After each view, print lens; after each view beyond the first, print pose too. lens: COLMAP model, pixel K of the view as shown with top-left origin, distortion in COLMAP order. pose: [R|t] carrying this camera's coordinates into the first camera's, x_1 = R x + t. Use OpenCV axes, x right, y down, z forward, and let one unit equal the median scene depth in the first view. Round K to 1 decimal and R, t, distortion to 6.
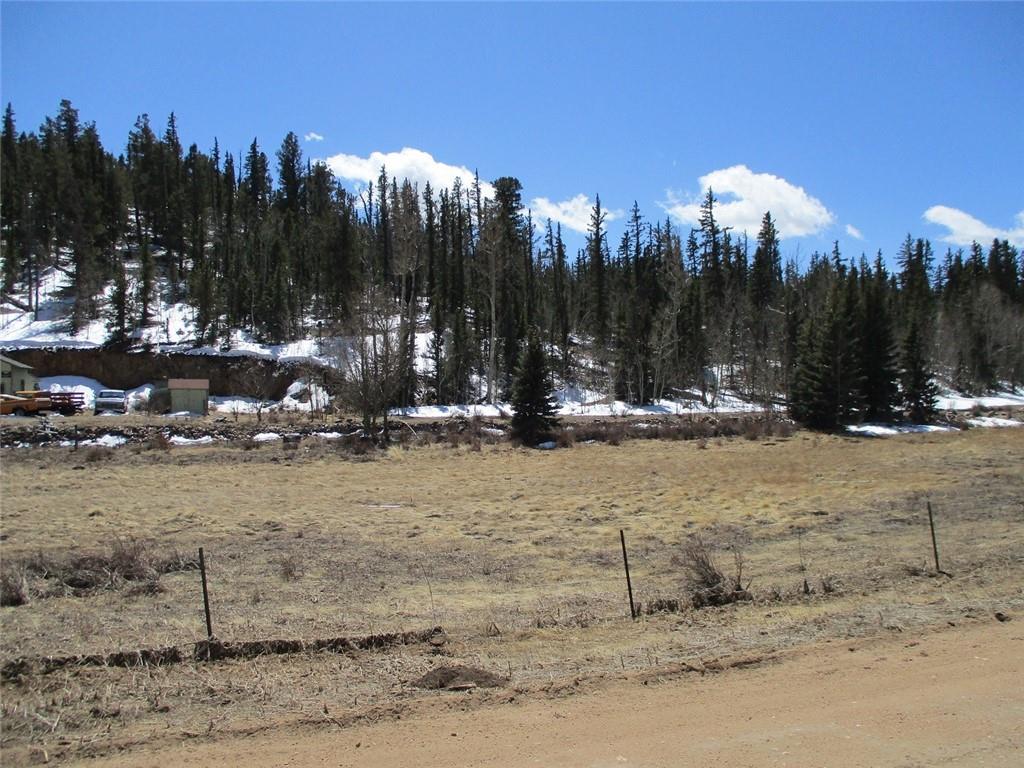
lens RADIAL K [[841.0, 0, 508.8], [0, 841.0, 382.2], [0, 0, 1]] dist [-0.034755, 0.014124]
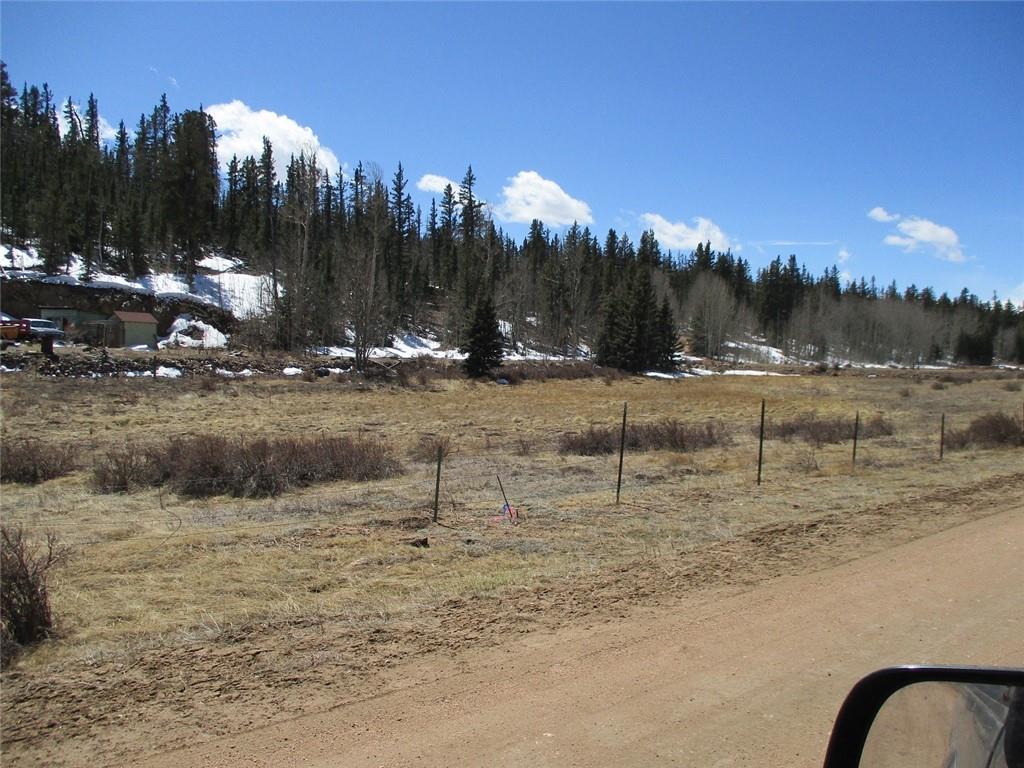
lens RADIAL K [[841.0, 0, 514.4], [0, 841.0, 384.2], [0, 0, 1]] dist [-0.034755, 0.014124]
pose [[0.826918, 0.011018, 0.562214, -0.597579], [-0.050462, 0.997228, 0.054678, 0.004249], [-0.560054, -0.073584, 0.825182, -0.106377]]
